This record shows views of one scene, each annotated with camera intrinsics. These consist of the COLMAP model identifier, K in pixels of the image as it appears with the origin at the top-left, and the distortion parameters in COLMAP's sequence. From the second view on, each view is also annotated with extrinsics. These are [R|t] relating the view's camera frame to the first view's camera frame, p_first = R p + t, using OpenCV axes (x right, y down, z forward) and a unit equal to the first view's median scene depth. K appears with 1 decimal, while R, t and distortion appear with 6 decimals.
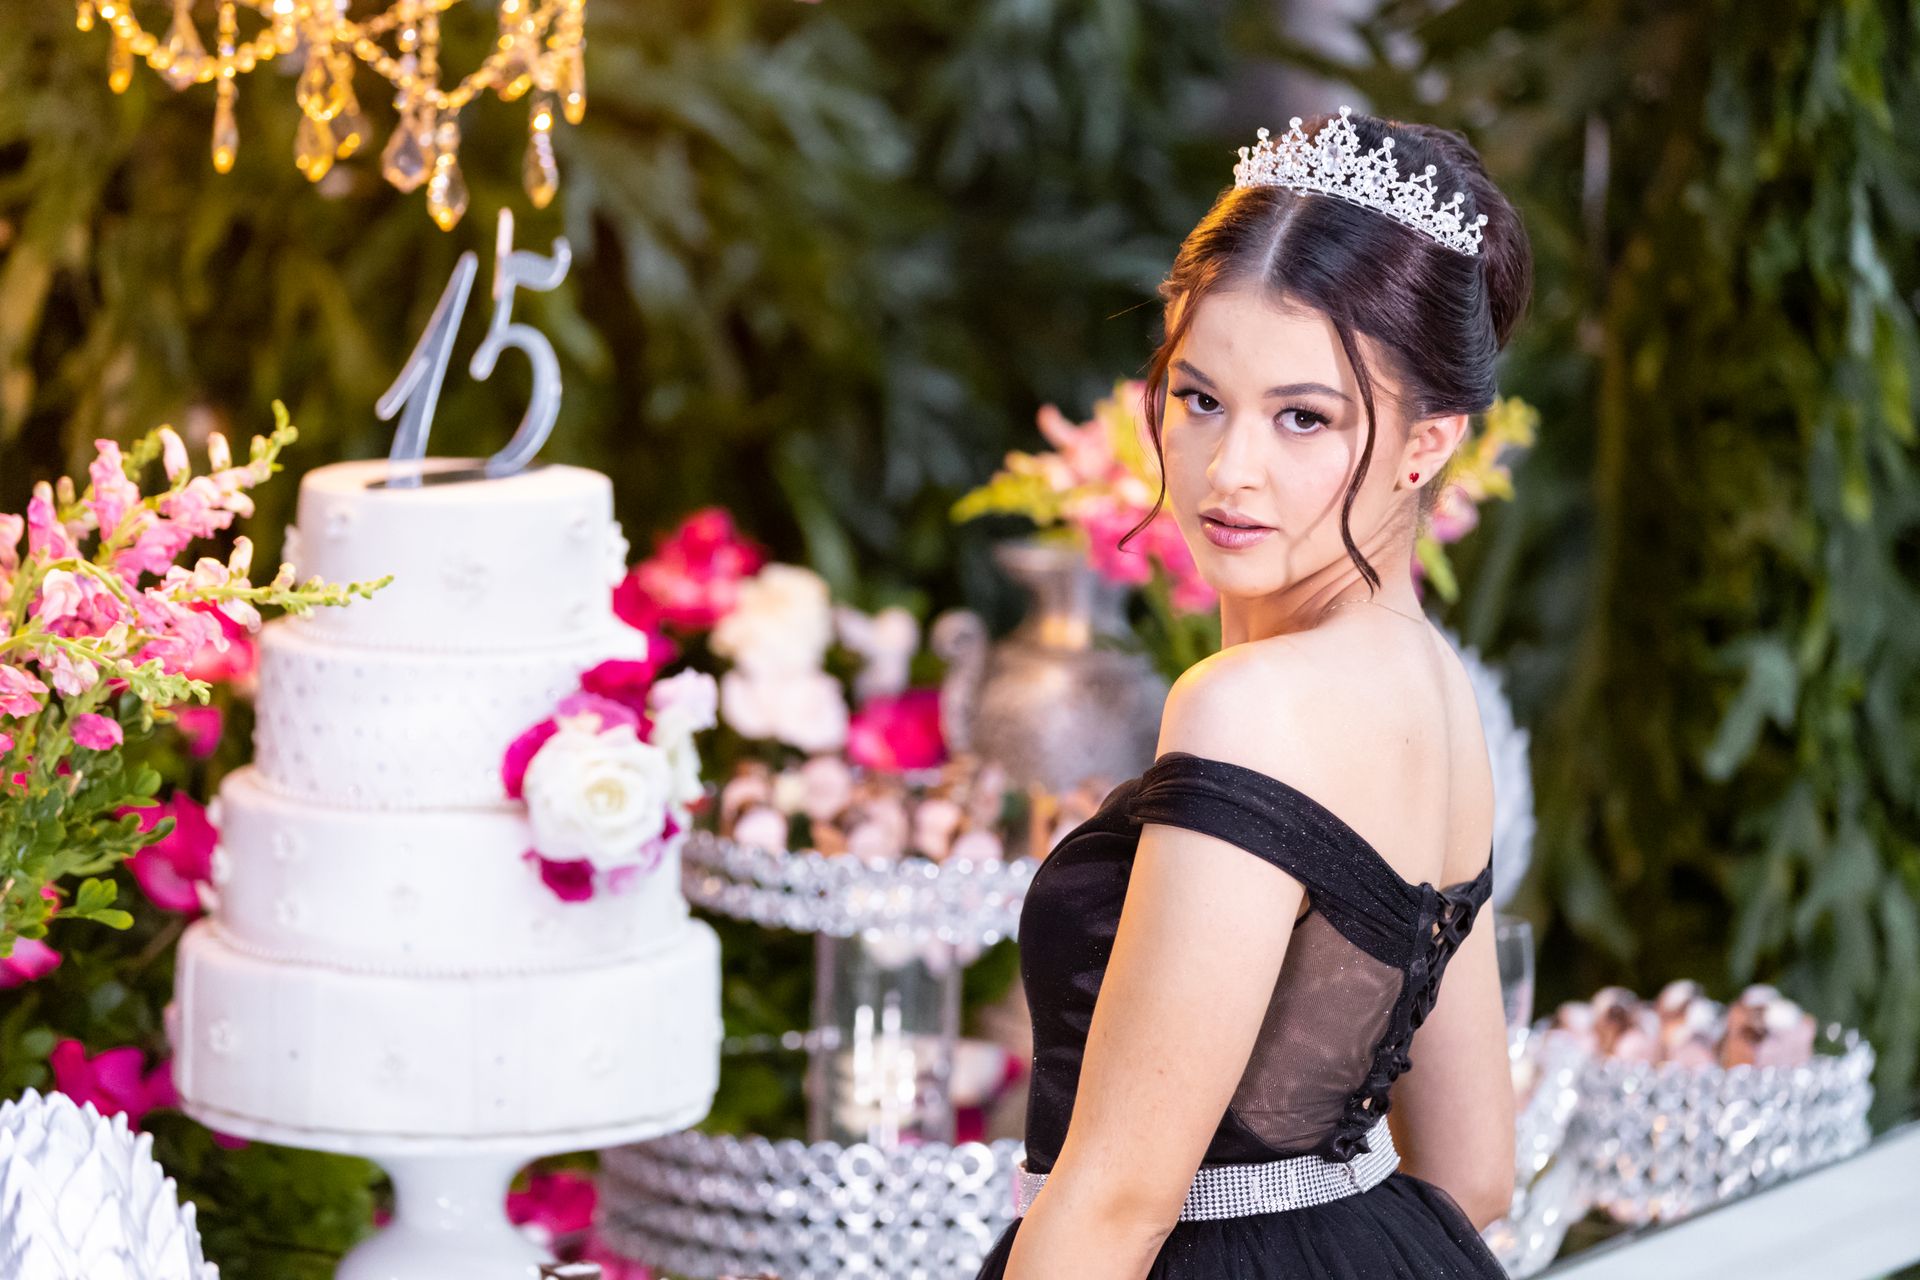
lens RADIAL K [[7499.6, 0, 960.0], [0, 7499.6, 640.0], [0, 0, 1]] dist [-0.032250, 1.264168]
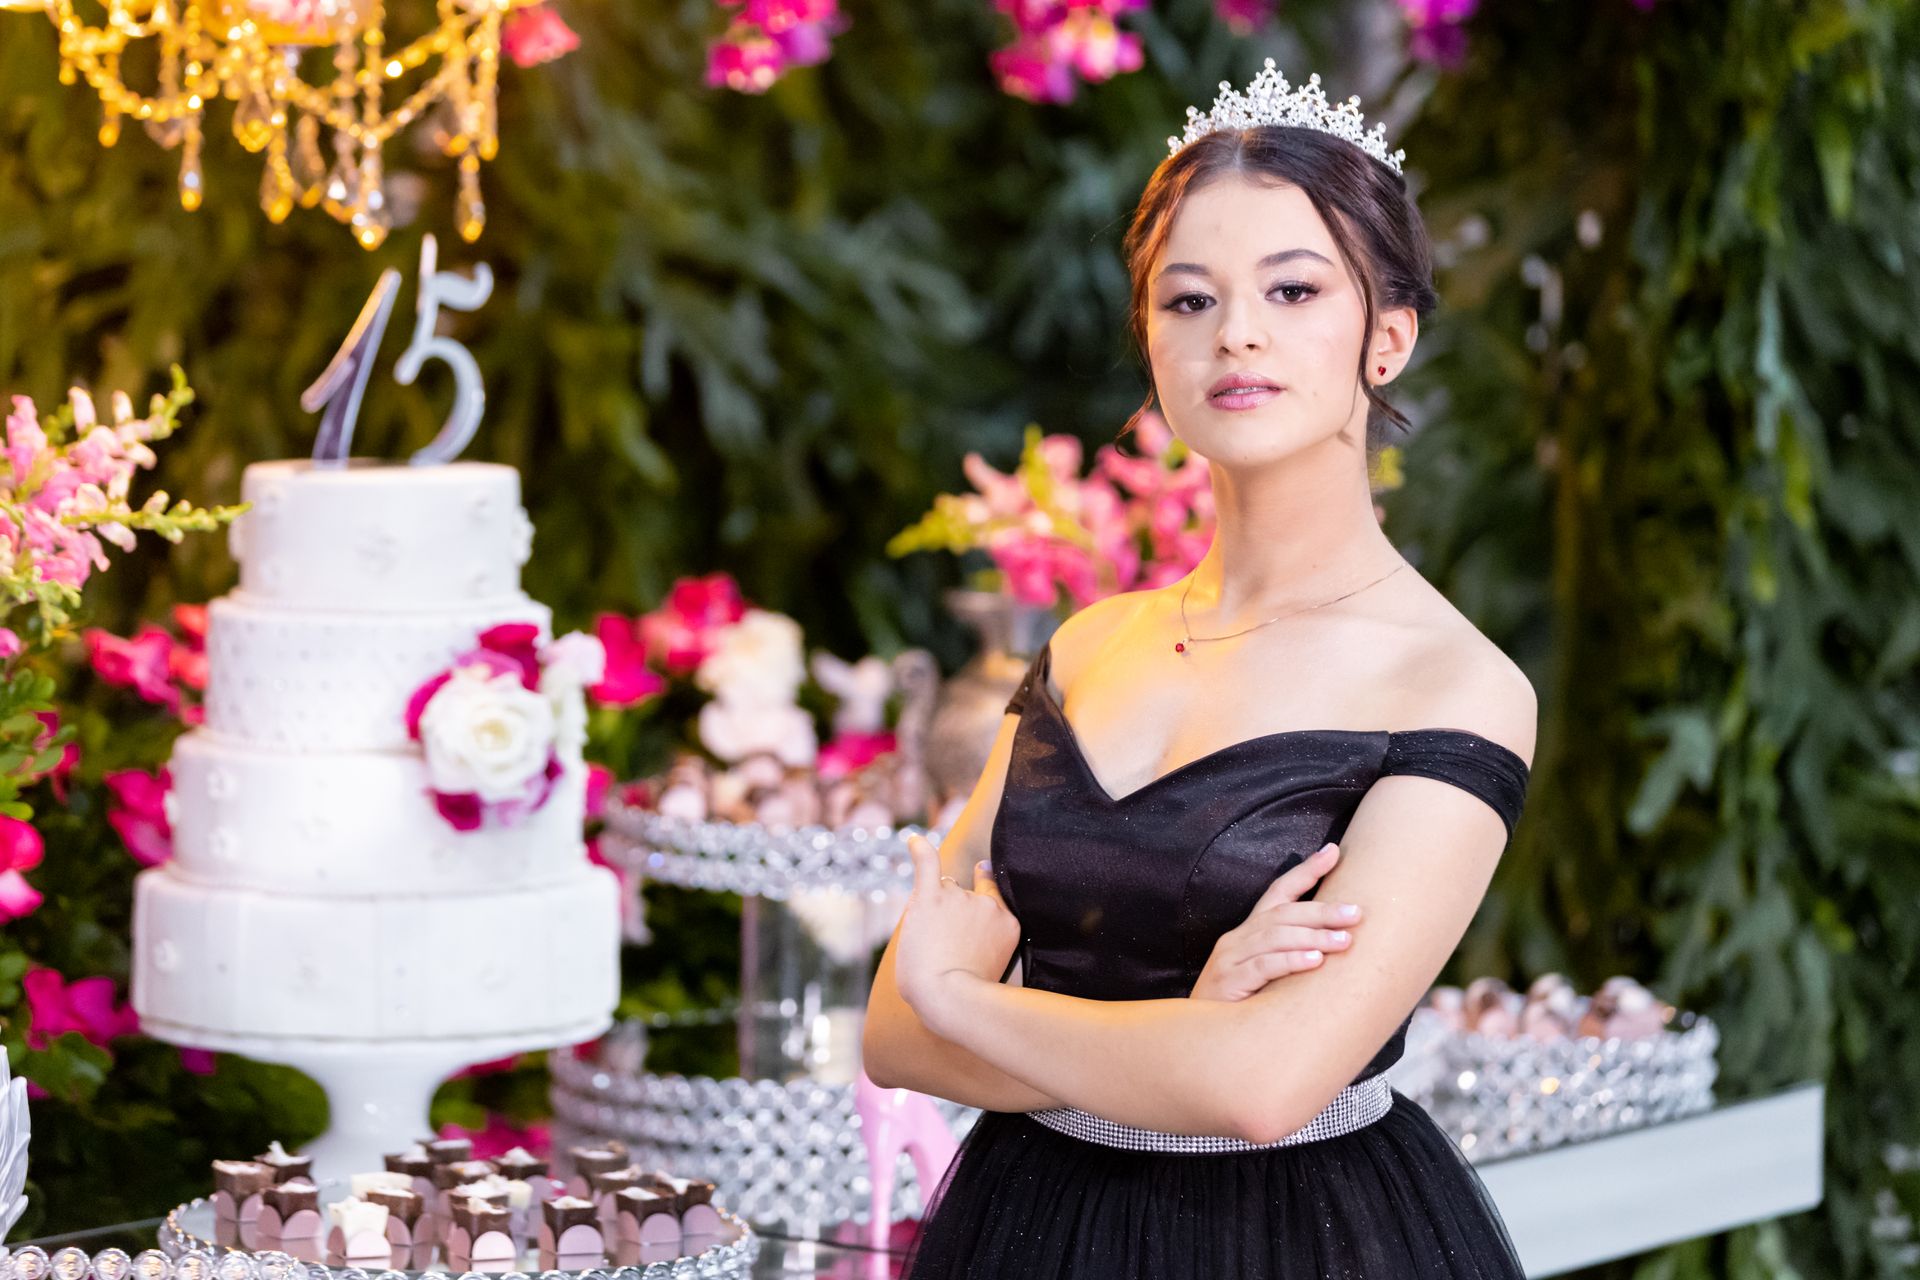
lens RADIAL K [[6710.8, 0, 960.0], [0, 6710.8, 640.0], [0, 0, 1]] dist [-0.021941, -0.764889]
pose [[0.997489, -0.001892, -0.070790, 0.085497], [-0.002356, 0.998203, -0.059875, 0.060260], [0.070776, 0.059892, 0.995693, -0.003477]]
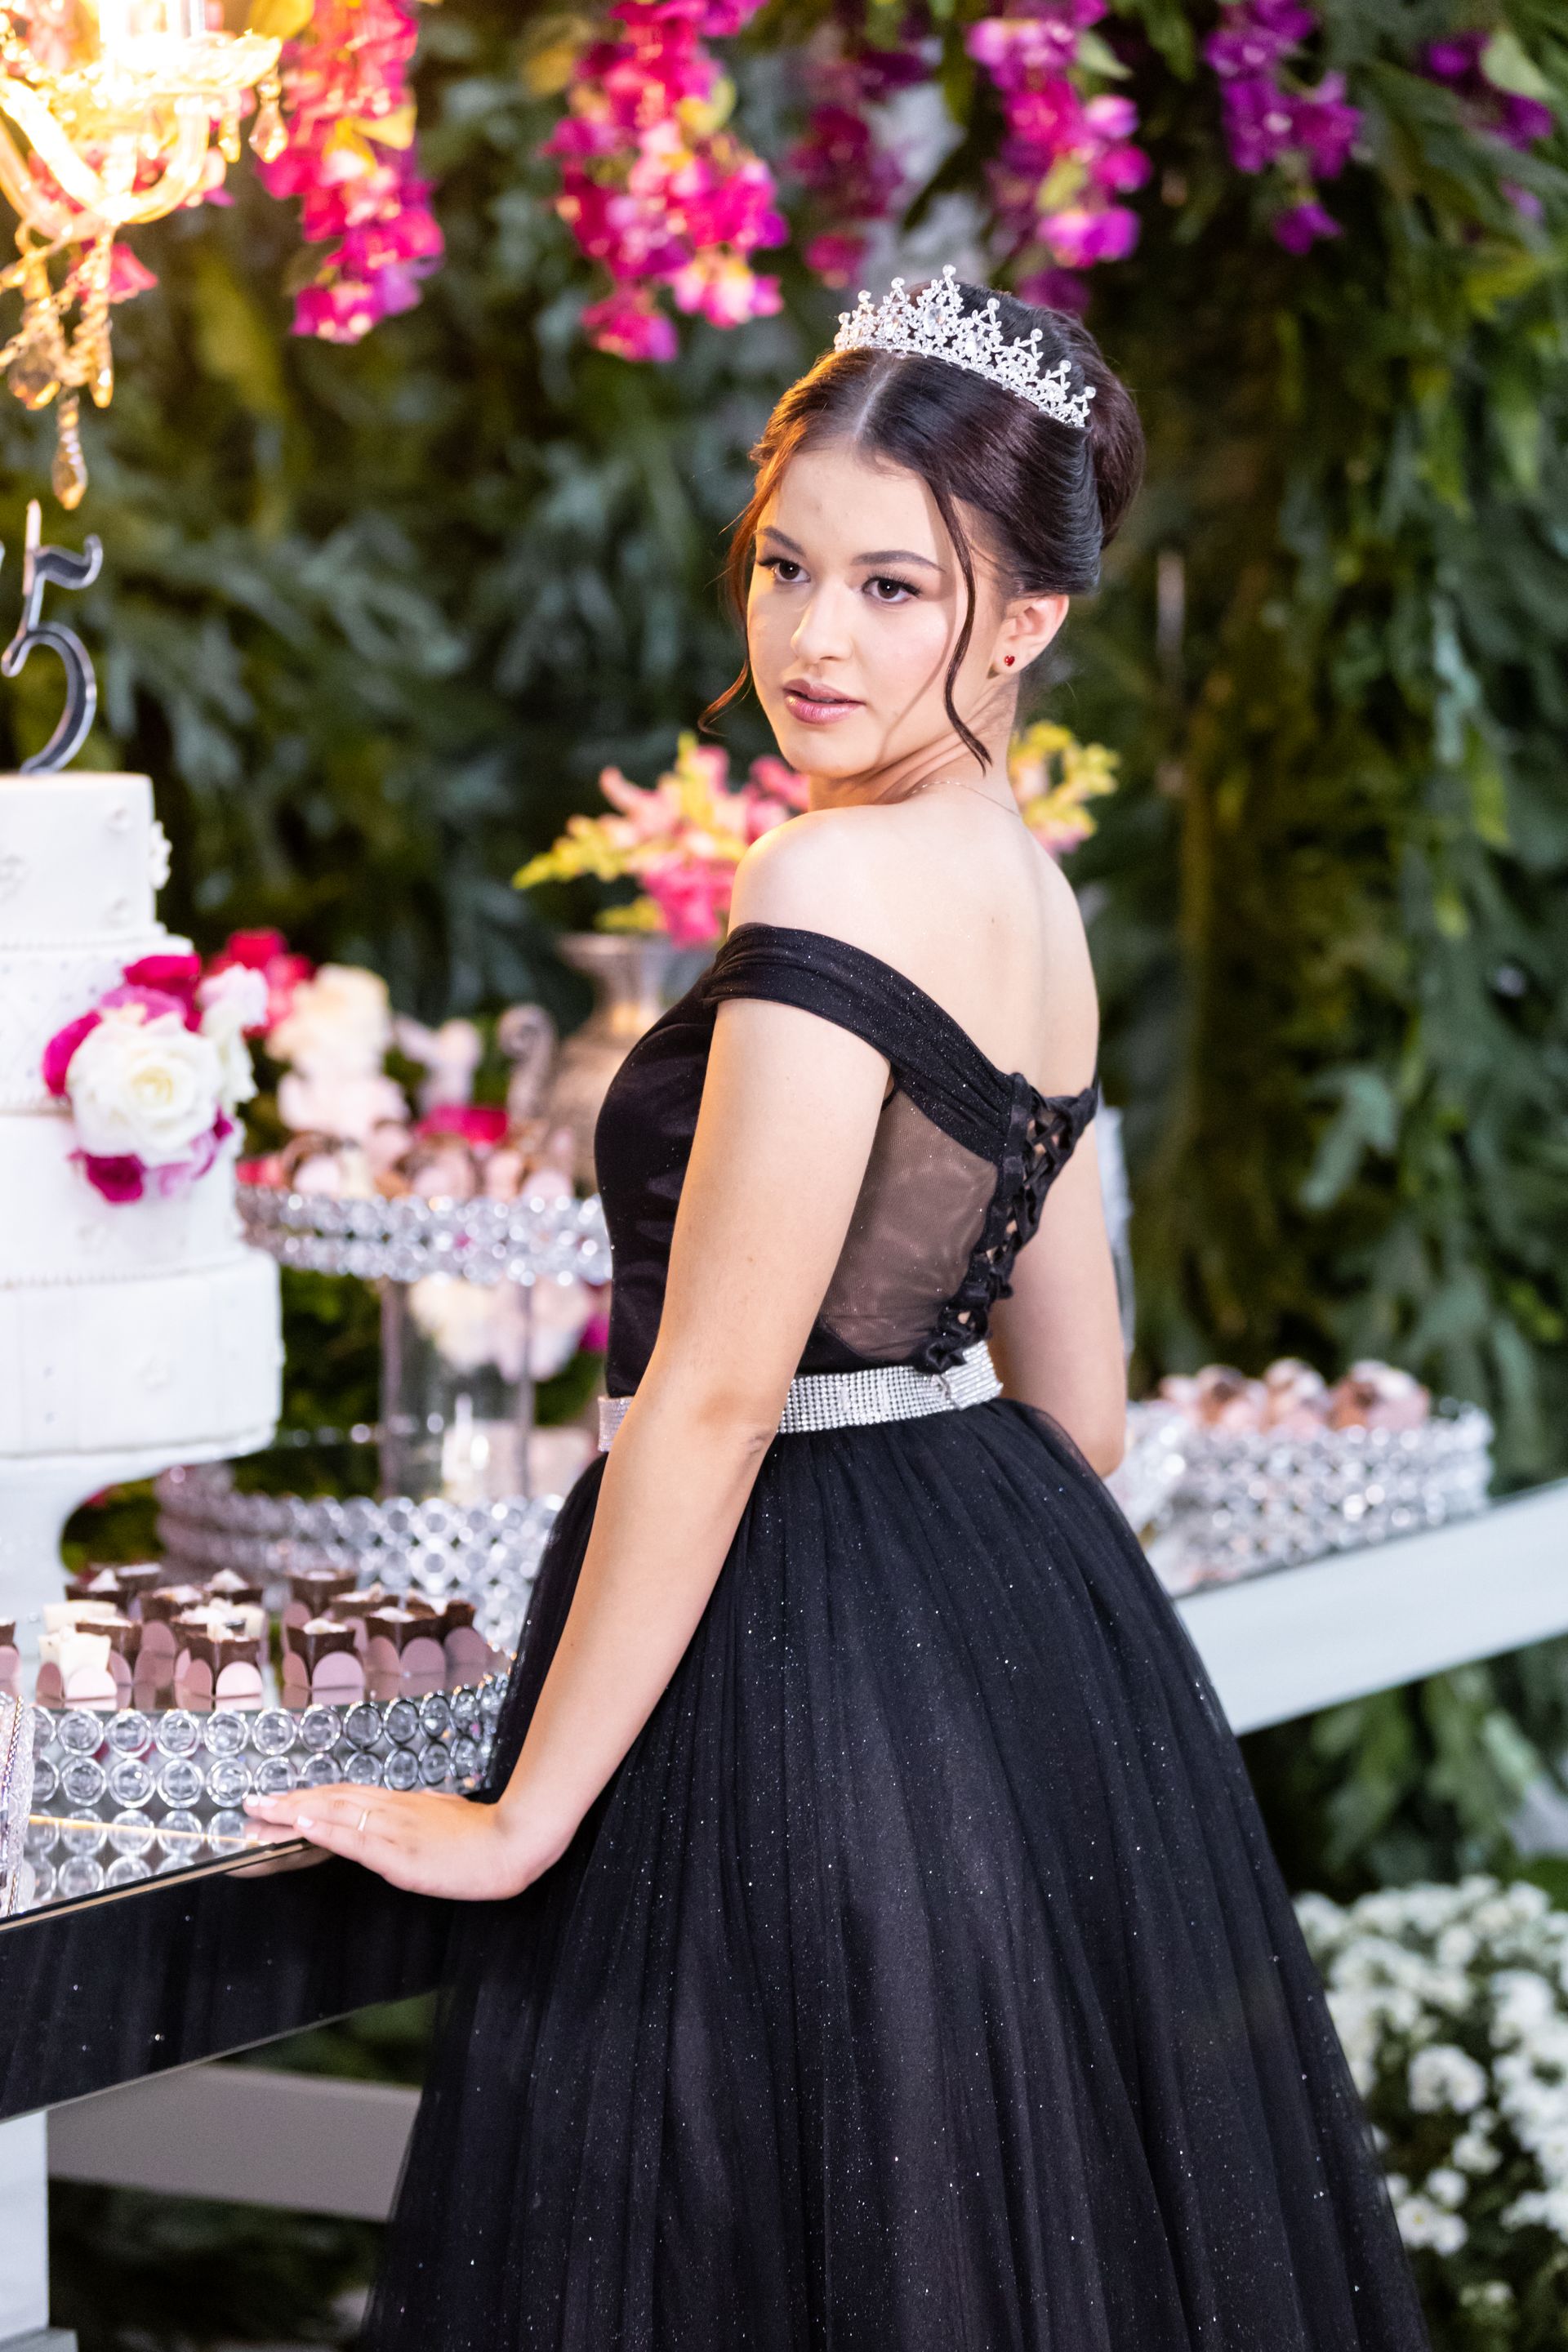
lens RADIAL K [[7592.9, 0, 783.5], [0, 7592.9, 1086.5], [0, 0, 1]] dist [0.101670, 0.002612]
pose [[0.999034, -0.028622, 0.033358, 0.000420], [0.030720, 0.997467, -0.064155, 0.076597], [-0.031438, 0.065117, 0.997382, 0.032833]]
